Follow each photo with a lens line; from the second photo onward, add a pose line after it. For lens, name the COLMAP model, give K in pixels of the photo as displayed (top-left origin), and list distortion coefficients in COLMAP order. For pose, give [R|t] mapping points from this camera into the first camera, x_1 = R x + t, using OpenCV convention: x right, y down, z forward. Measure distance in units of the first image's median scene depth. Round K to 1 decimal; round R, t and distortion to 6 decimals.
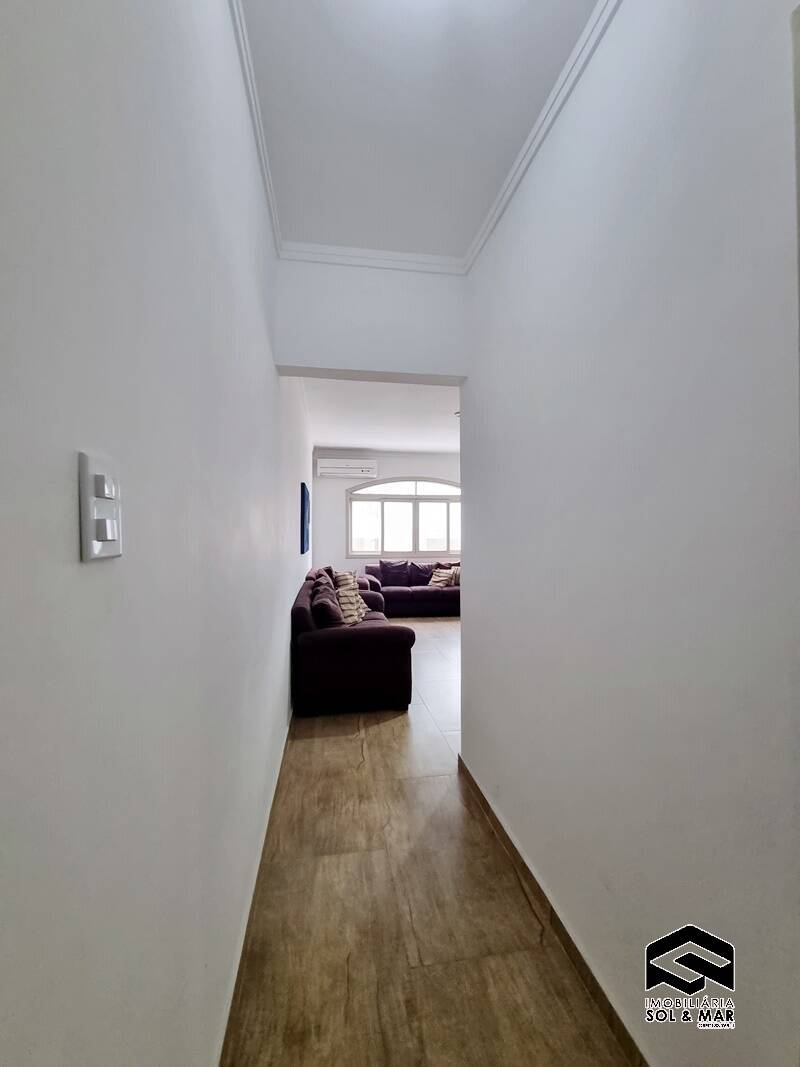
lens RADIAL K [[429.4, 0, 393.6], [0, 429.4, 535.4], [0, 0, 1]] dist [0.000715, -0.000544]
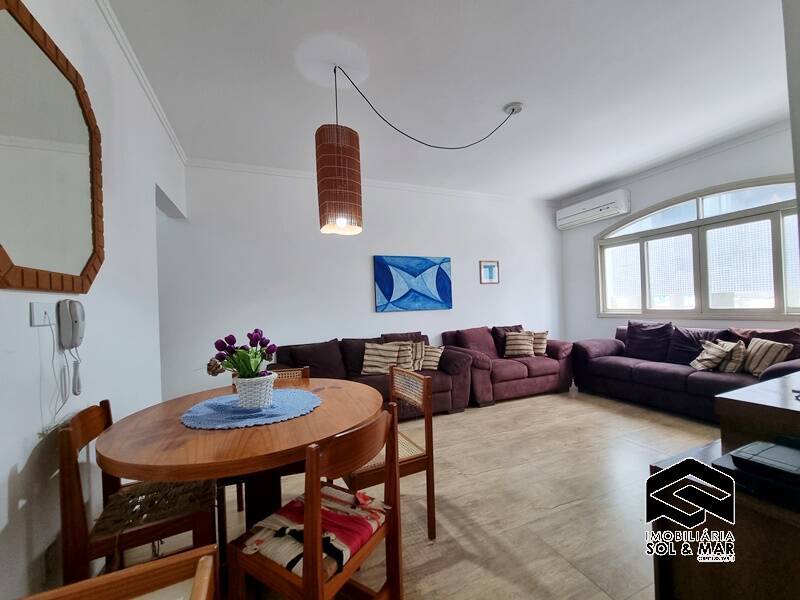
lens RADIAL K [[322.0, 0, 400.2], [0, 322.0, 304.1], [0, 0, 1]] dist [0.000715, -0.000544]
pose [[0.256193, -0.013881, -0.966526, 0.411102], [0.038776, 0.999240, -0.004073, 0.014747], [0.965848, -0.036435, 0.256537, 0.473061]]
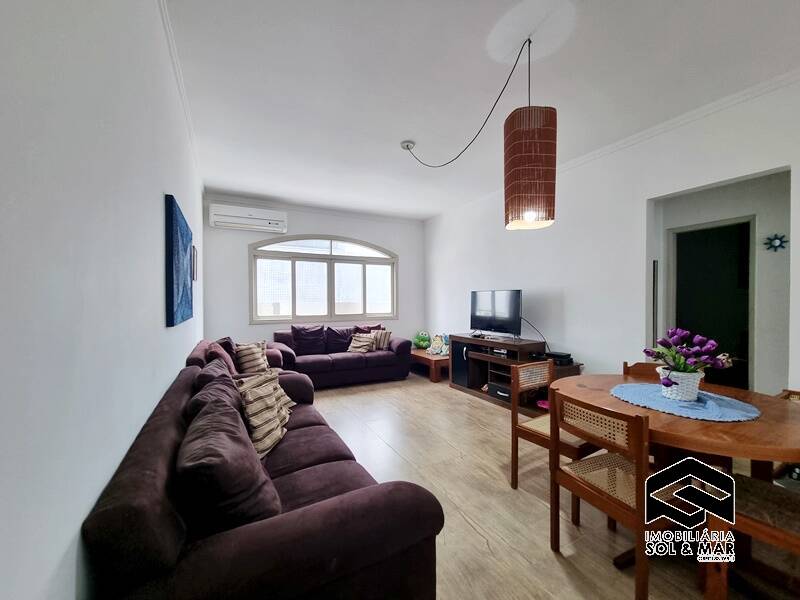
lens RADIAL K [[322.0, 0, 401.3], [0, 322.0, 305.8], [0, 0, 1]] dist [0.000715, -0.000544]
pose [[0.941903, -0.009876, 0.335741, -0.042142], [0.004315, 0.999841, 0.017305, 0.005840], [-0.335858, -0.014851, 0.941795, 0.297927]]
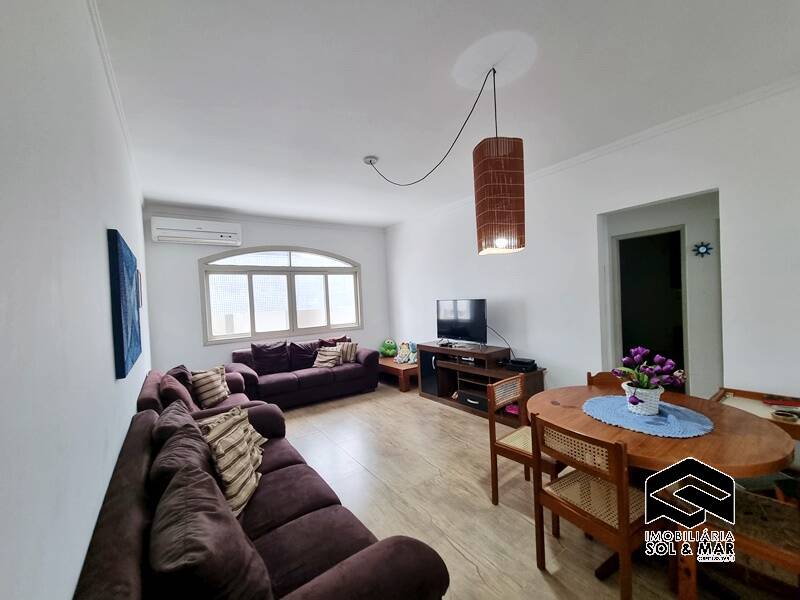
lens RADIAL K [[322.0, 0, 400.2], [0, 322.0, 305.0], [0, 0, 1]] dist [0.000715, -0.000544]
pose [[0.891149, -0.052922, 0.450614, -0.052756], [0.047505, 0.998598, 0.023332, -0.019193], [-0.451217, 0.000614, 0.892414, 0.309054]]
